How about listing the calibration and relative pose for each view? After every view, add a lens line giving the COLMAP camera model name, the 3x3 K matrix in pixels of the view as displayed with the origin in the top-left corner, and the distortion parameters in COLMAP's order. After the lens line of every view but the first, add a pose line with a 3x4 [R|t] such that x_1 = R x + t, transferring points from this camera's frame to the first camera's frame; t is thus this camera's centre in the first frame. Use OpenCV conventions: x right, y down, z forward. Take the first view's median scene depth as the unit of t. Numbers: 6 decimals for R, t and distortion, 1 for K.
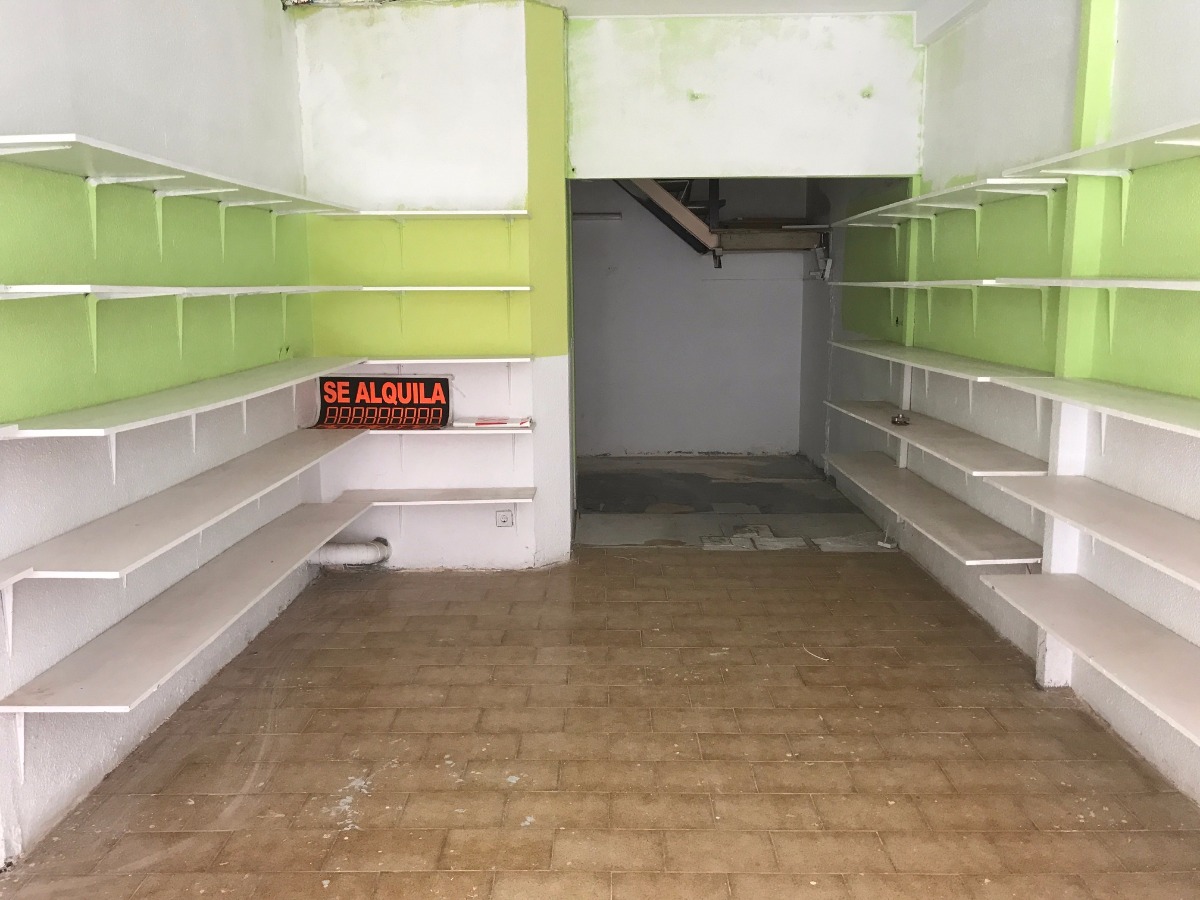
lens RADIAL K [[962.7, 0, 600.0], [0, 962.7, 450.0], [0, 0, 1]] dist [-0.030169, -0.008458]
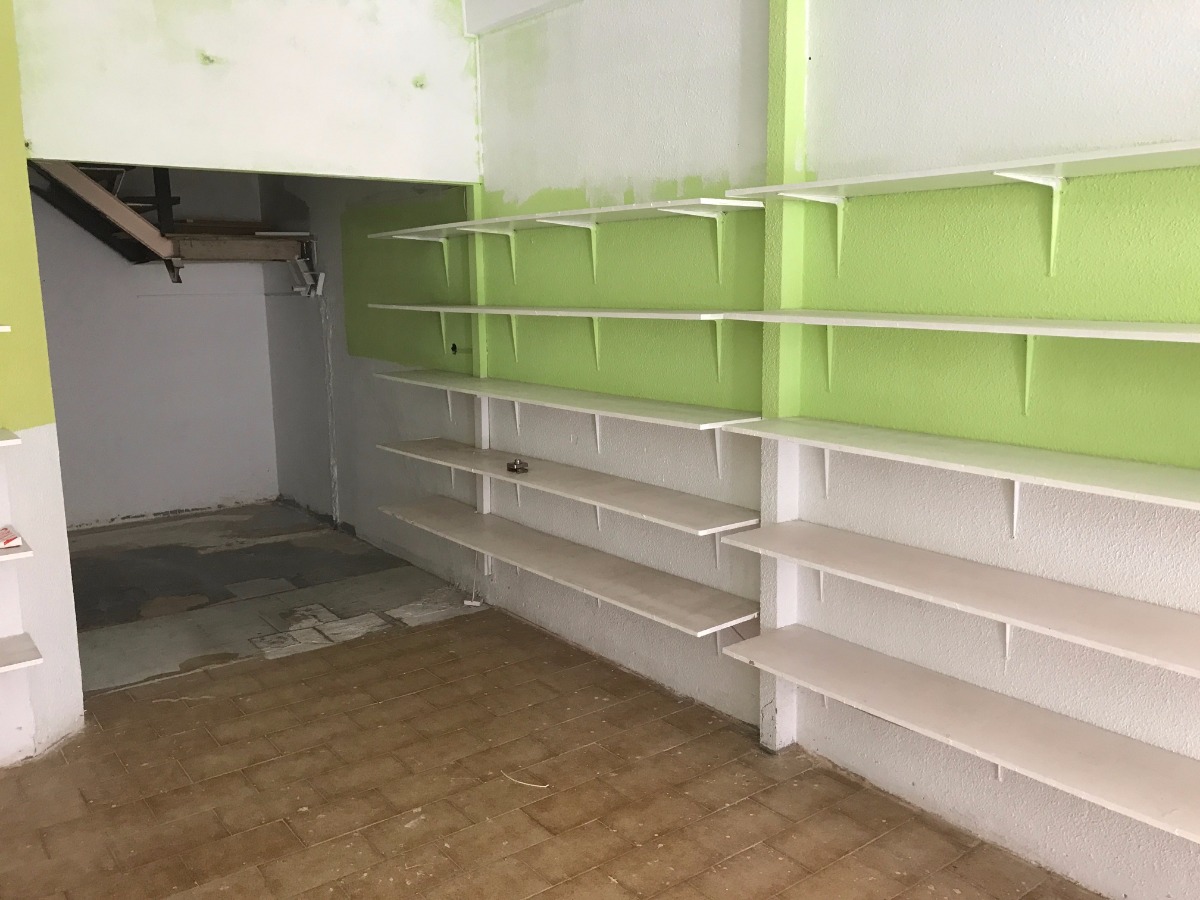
lens RADIAL K [[974.2, 0, 599.8], [0, 974.2, 430.9], [0, 0, 1]] dist [0.016678, -0.011240]
pose [[0.788389, -0.094205, 0.607922, -0.147684], [0.107329, 0.994112, 0.014859, -0.062945], [-0.605743, 0.053533, 0.793858, 0.233753]]
